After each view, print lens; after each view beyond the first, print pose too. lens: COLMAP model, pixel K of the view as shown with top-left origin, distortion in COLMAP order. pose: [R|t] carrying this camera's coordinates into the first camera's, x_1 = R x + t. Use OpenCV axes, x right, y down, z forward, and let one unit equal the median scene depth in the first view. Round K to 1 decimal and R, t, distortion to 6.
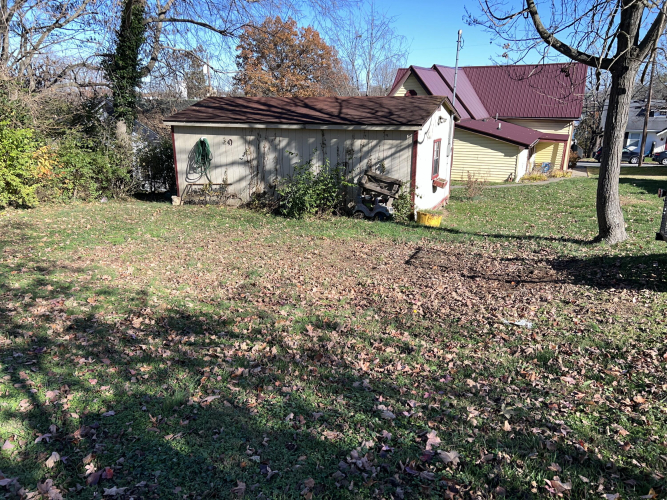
lens RADIAL K [[503.4, 0, 333.0], [0, 503.4, 251.3], [0, 0, 1]] dist [0.036562, -0.024875]
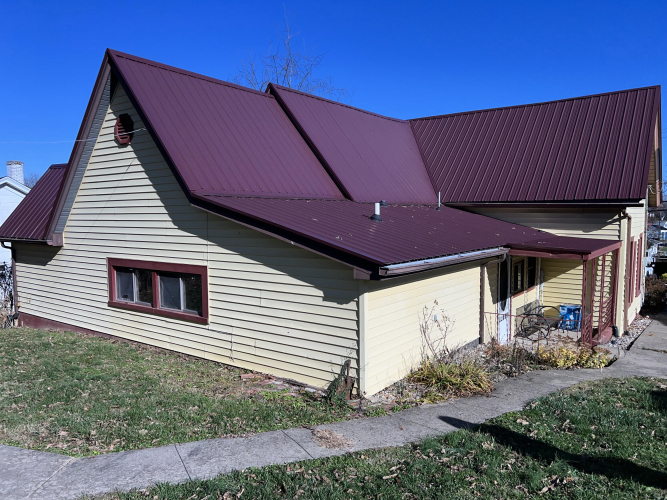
lens RADIAL K [[503.4, 0, 331.4], [0, 503.4, 247.5], [0, 0, 1]] dist [0.036562, -0.024875]
pose [[0.982062, 0.010078, -0.188286, 0.310300], [-0.052616, 0.973552, -0.222326, -0.120021], [0.181066, 0.228245, 0.956619, 0.561846]]
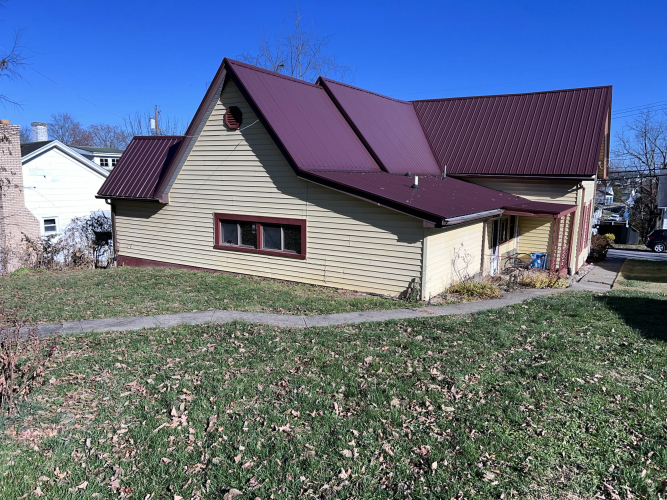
lens RADIAL K [[503.4, 0, 334.4], [0, 503.4, 252.6], [0, 0, 1]] dist [0.036562, -0.024875]
pose [[0.994343, 0.033033, -0.100950, 0.256259], [-0.047067, 0.989037, -0.139968, -0.087380], [0.095220, 0.143928, 0.984996, 0.430369]]
